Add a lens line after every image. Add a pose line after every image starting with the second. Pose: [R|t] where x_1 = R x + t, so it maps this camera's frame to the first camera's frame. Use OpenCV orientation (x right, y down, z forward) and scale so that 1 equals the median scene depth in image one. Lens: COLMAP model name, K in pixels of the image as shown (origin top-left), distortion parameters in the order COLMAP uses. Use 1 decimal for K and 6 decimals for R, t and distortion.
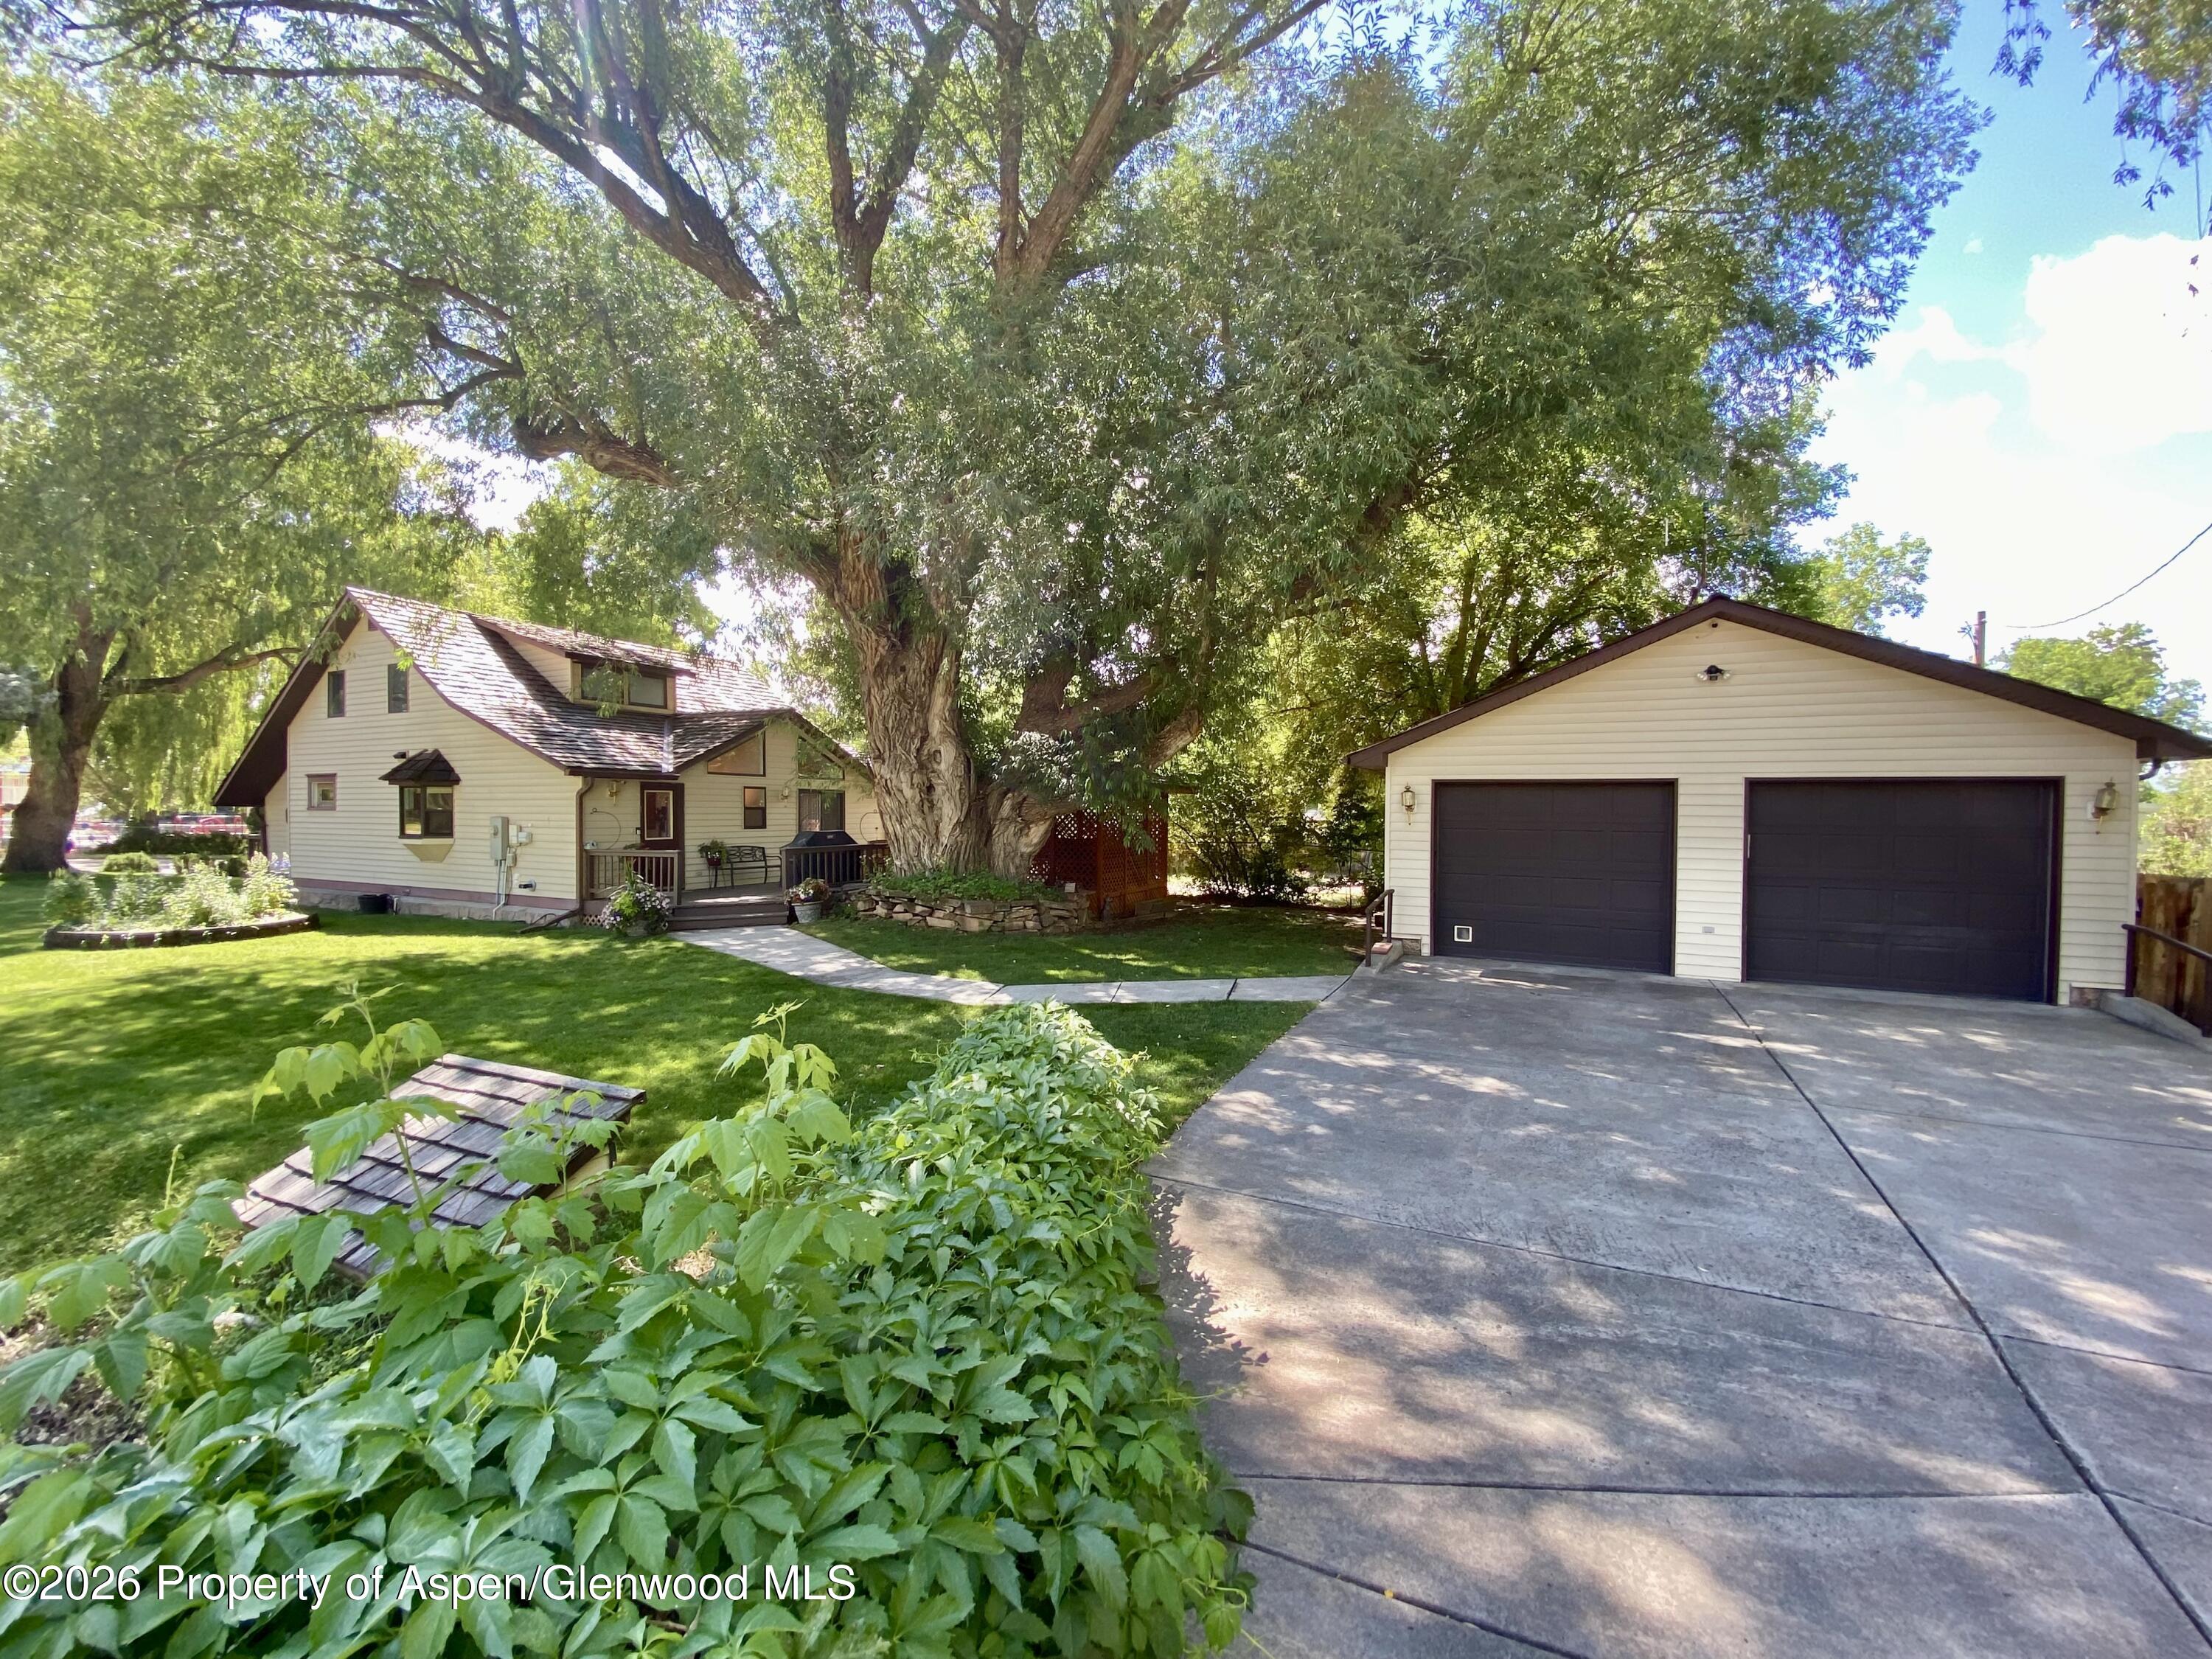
lens RADIAL K [[875.5, 0, 1106.0], [0, 875.5, 829.5], [0, 0, 1]] dist [-0.000451, -0.012883]
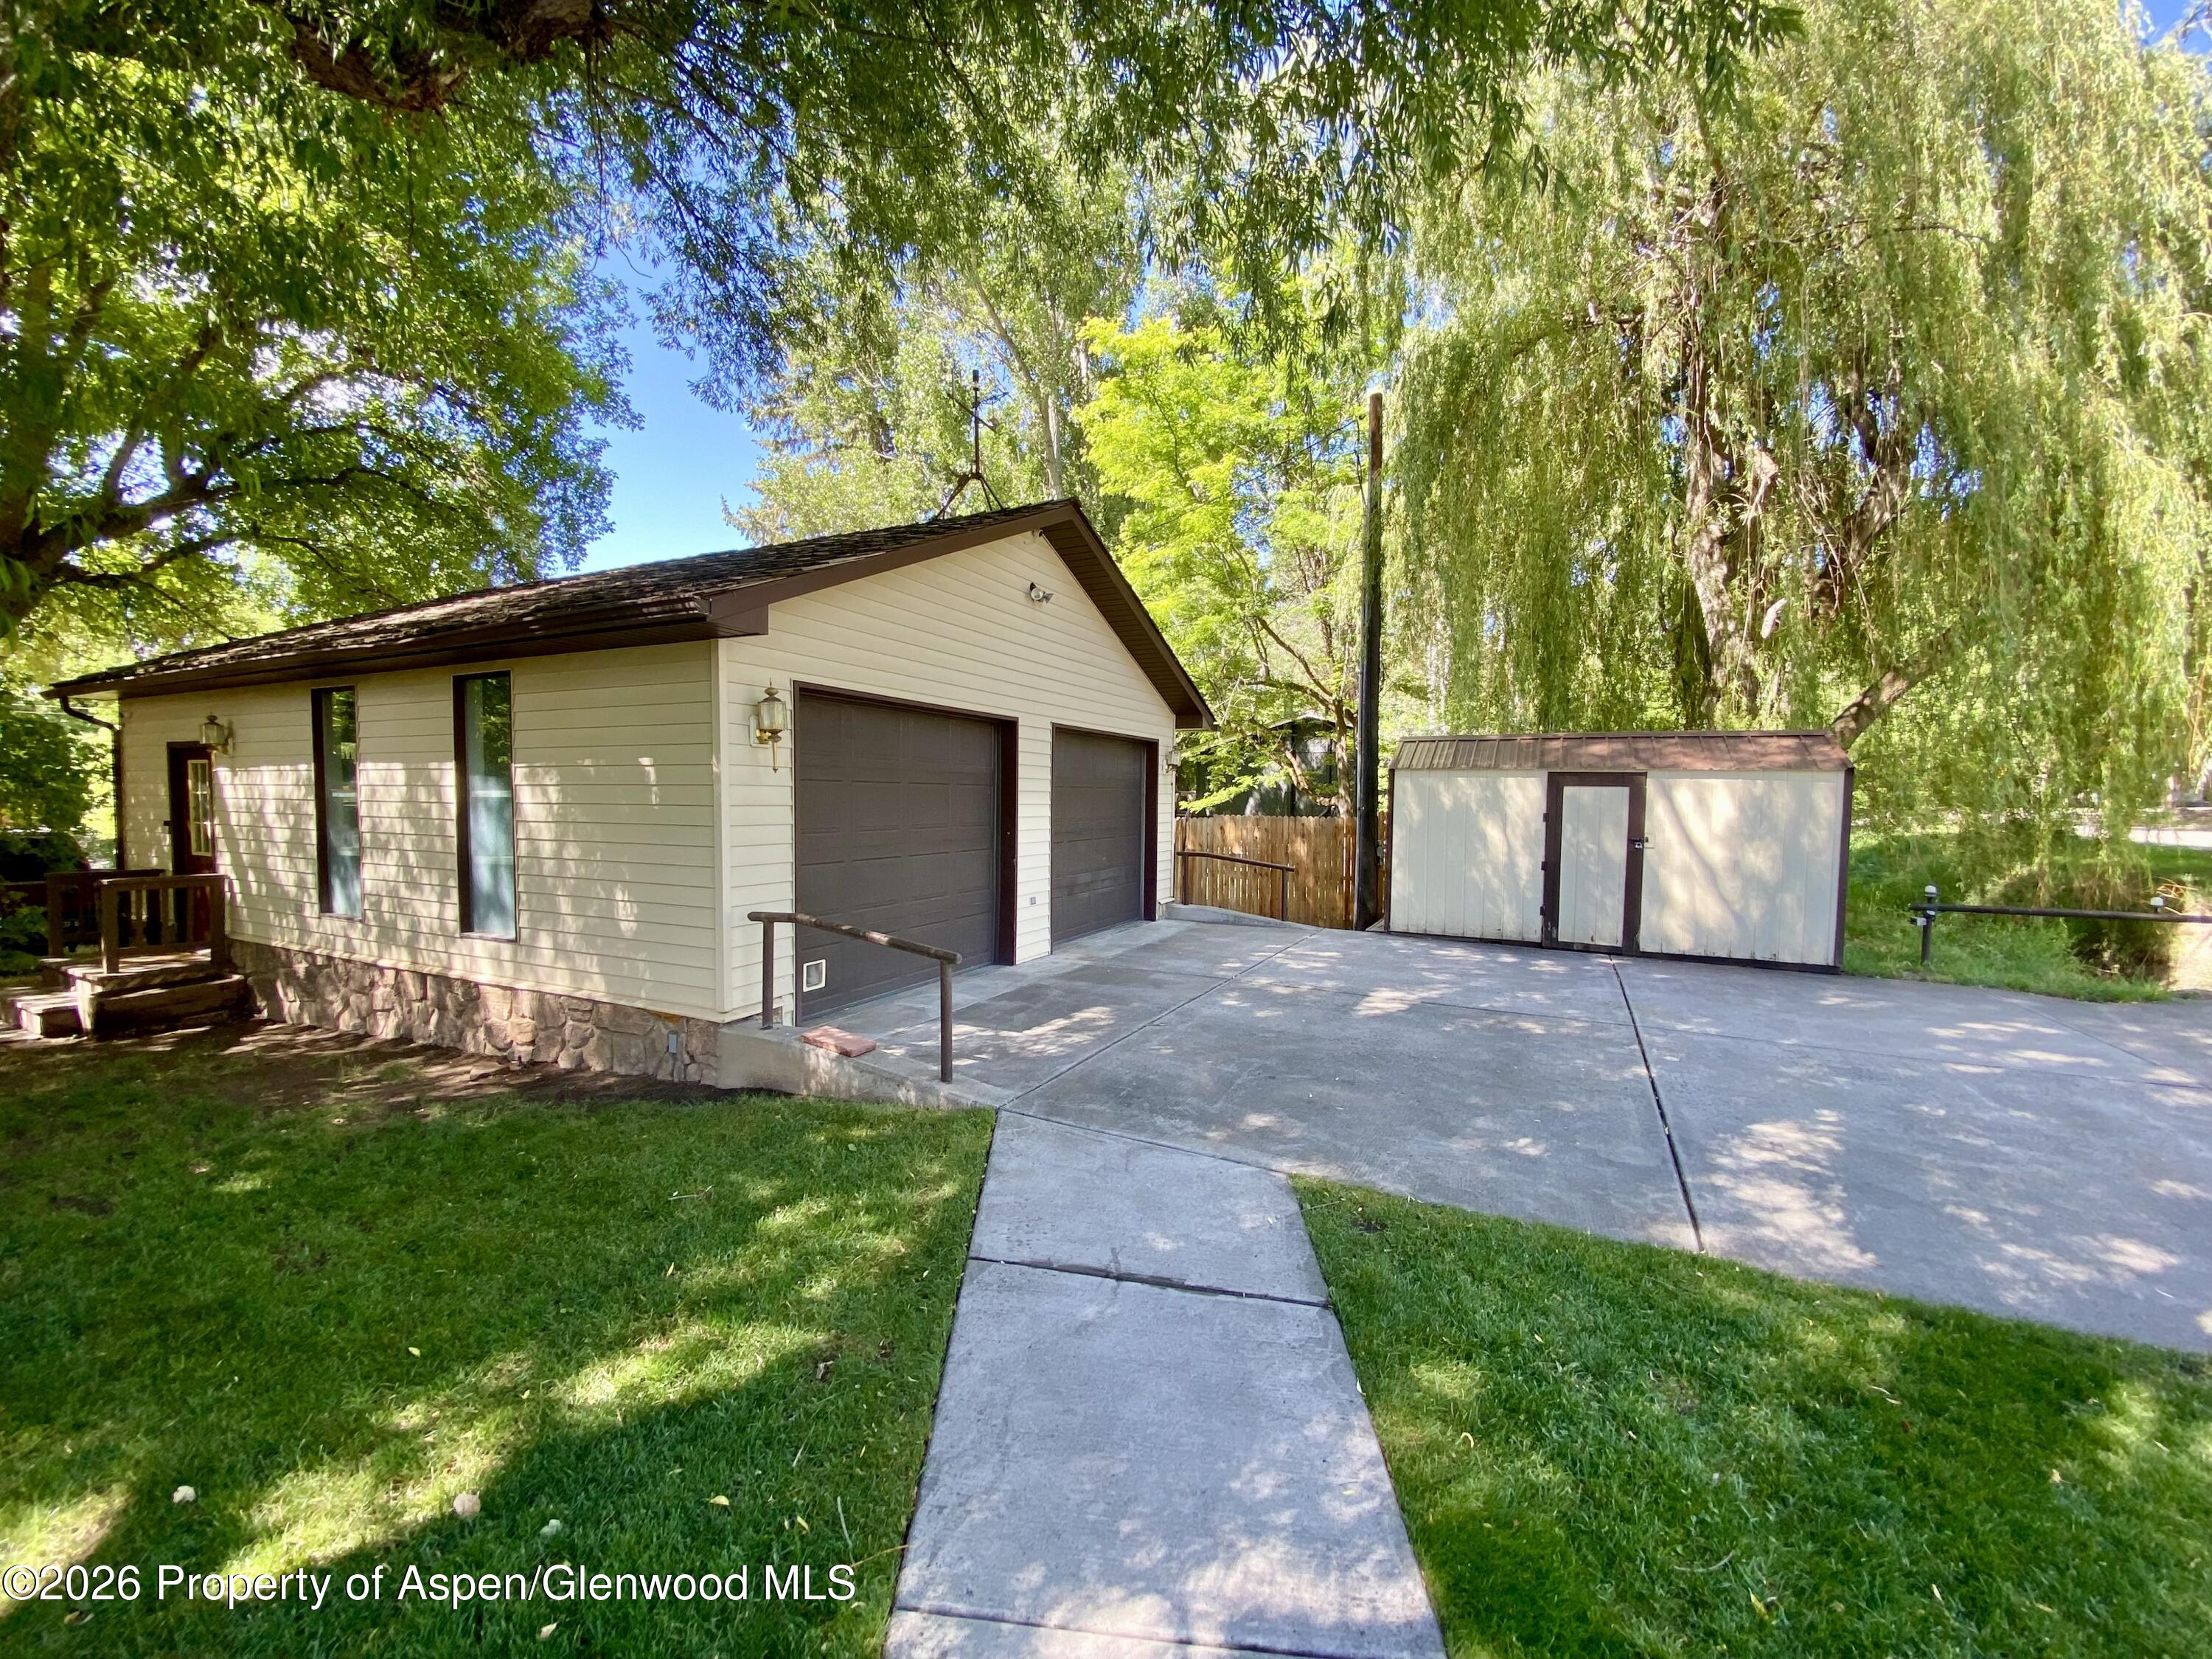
lens RADIAL K [[875.5, 0, 1106.0], [0, 875.5, 829.5], [0, 0, 1]] dist [-0.000451, -0.012883]
pose [[0.015189, -0.049651, 0.998651, -0.094950], [0.012704, 0.998695, 0.049460, 0.002724], [-0.999804, 0.011935, 0.015800, 0.573858]]
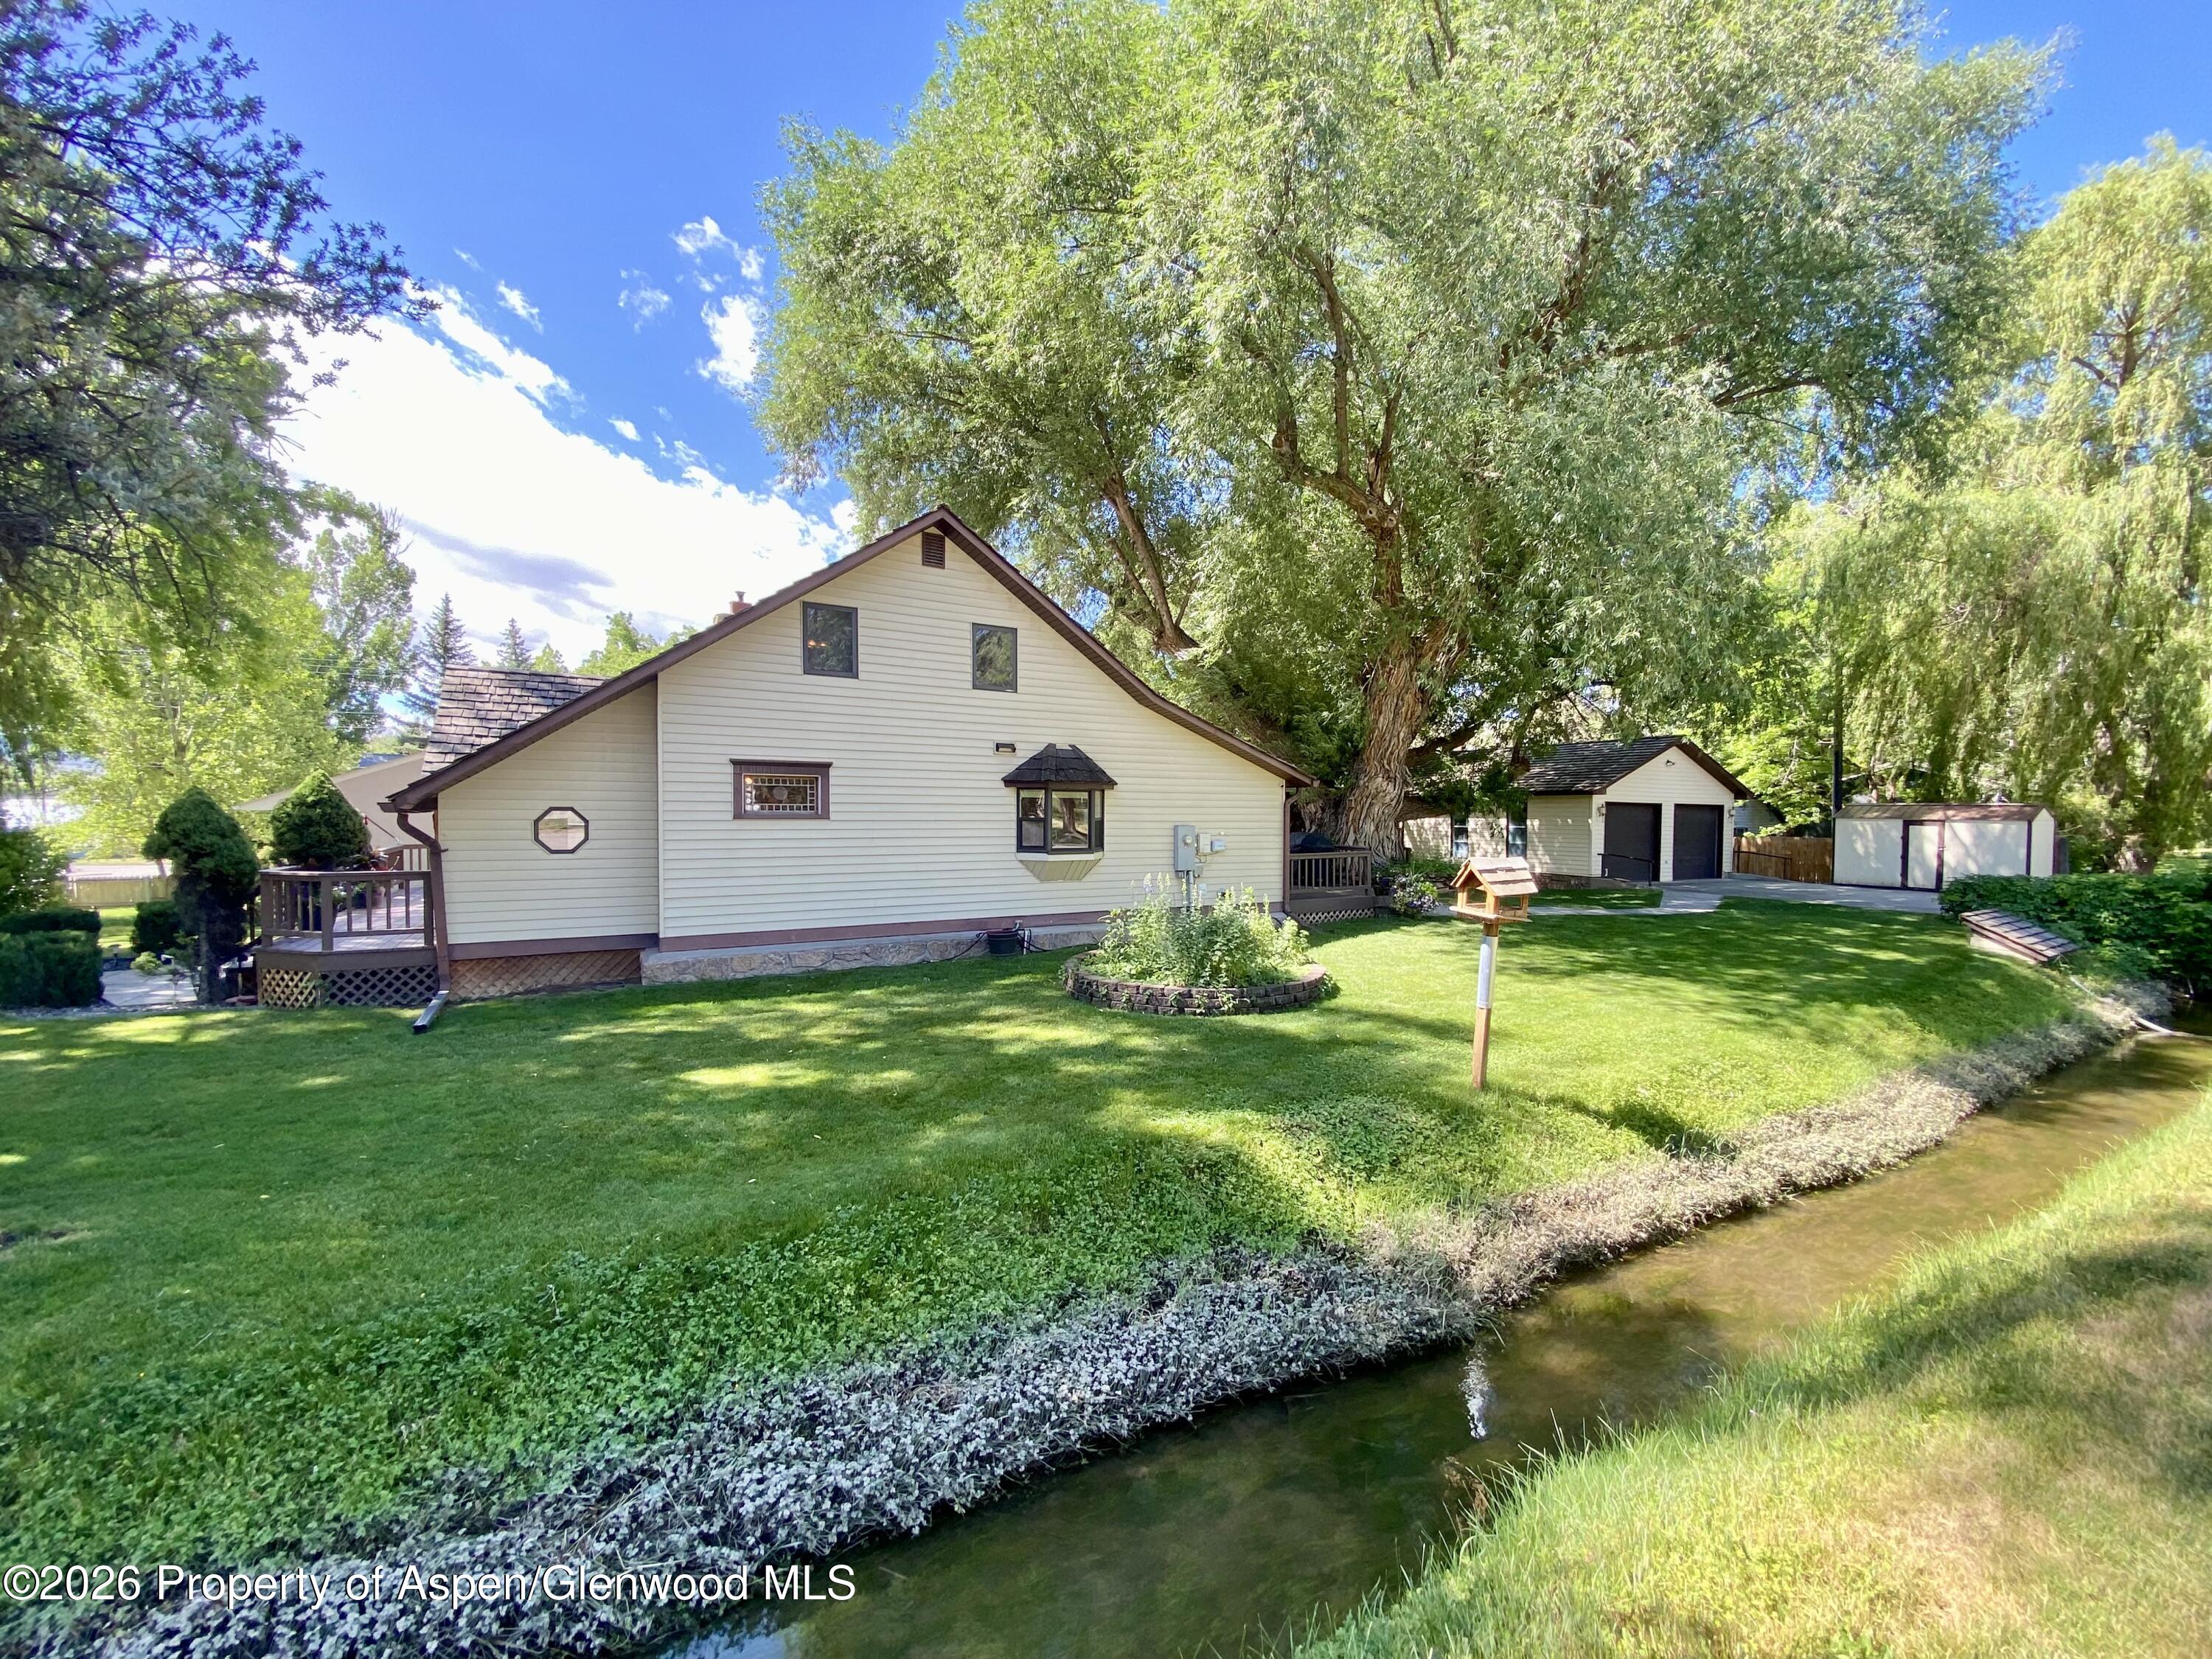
lens RADIAL K [[884.7, 0, 1106.0], [0, 884.7, 829.5], [0, 0, 1]] dist [0.006618, -0.011870]
pose [[0.586550, -0.016903, 0.809736, -1.483023], [0.013668, 0.999846, 0.010971, -0.021382], [-0.809798, 0.004632, 0.586691, 0.506231]]
